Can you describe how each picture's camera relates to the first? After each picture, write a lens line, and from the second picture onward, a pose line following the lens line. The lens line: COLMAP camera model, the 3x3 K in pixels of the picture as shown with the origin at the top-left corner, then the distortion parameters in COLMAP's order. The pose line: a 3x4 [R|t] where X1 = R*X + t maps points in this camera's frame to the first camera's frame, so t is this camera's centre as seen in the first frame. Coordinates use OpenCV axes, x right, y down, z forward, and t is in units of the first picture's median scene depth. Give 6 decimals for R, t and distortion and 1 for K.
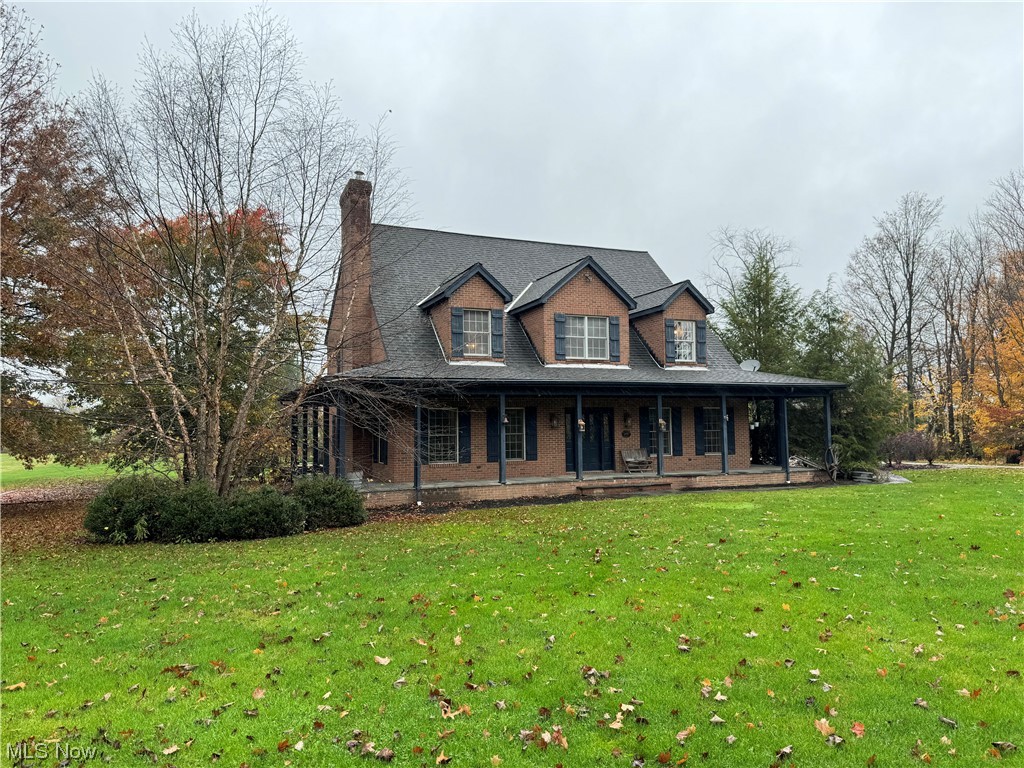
lens RADIAL K [[715.8, 0, 510.6], [0, 715.8, 383.6], [0, 0, 1]] dist [0.045021, -0.003564]
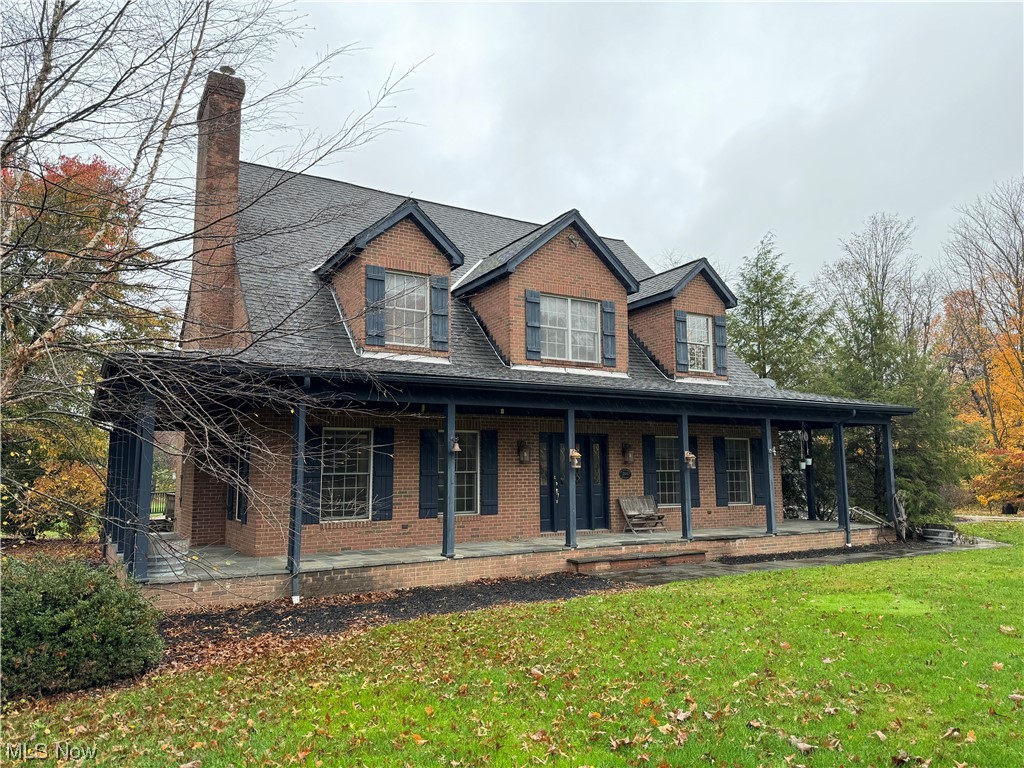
lens RADIAL K [[715.8, 0, 512.2], [0, 715.8, 382.6], [0, 0, 1]] dist [0.045021, -0.003564]
pose [[0.992265, 0.022442, 0.122091, -0.029527], [-0.014801, 0.997895, -0.063137, 0.029951], [-0.123251, 0.060842, 0.990509, 0.355226]]
